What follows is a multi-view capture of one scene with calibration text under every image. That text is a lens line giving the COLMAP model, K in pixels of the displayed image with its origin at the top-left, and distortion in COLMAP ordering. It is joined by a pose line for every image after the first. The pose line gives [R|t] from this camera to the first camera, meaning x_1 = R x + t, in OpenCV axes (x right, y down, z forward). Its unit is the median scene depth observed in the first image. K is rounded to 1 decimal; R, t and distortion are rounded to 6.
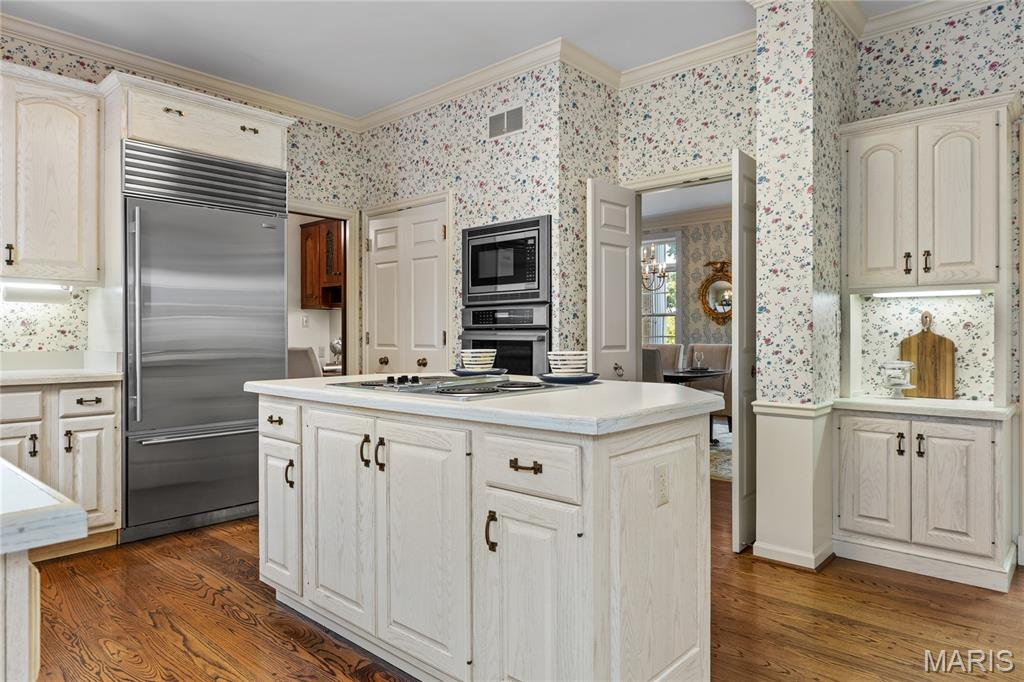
lens RADIAL K [[641.7, 0, 510.5], [0, 641.7, 339.5], [0, 0, 1]] dist [0.003930, 0.002514]
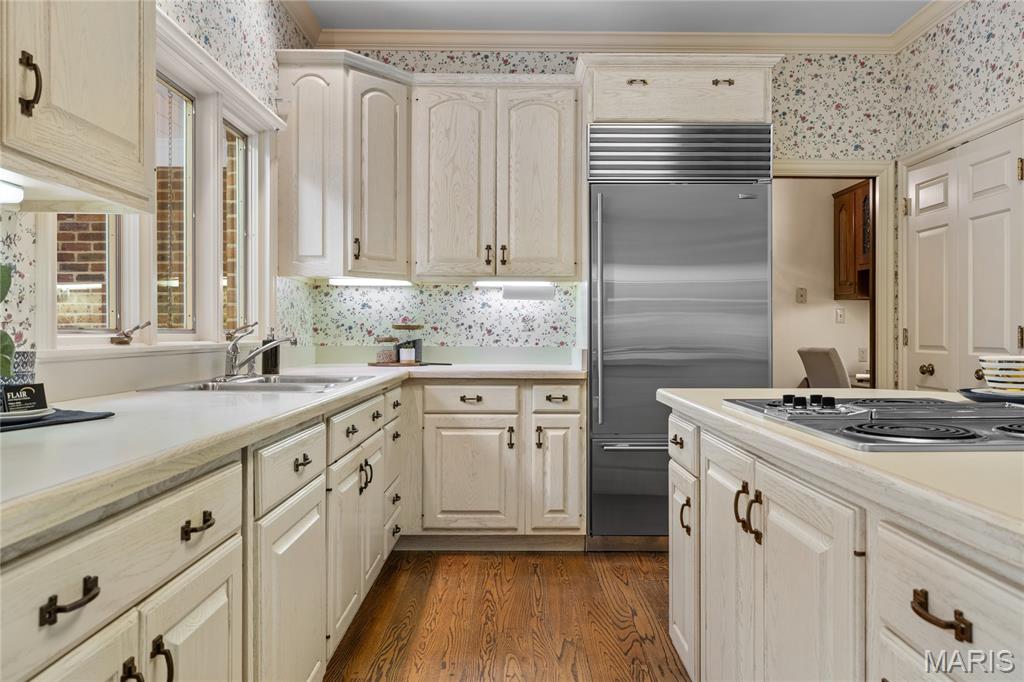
lens RADIAL K [[711.2, 0, 515.6], [0, 711.2, 333.4], [0, 0, 1]] dist [0.005190, -0.000008]
pose [[0.684093, 0.004177, -0.729383, 0.086307], [-0.009952, 0.999944, -0.003607, 0.001544], [0.729327, 0.009726, 0.684096, 0.202945]]
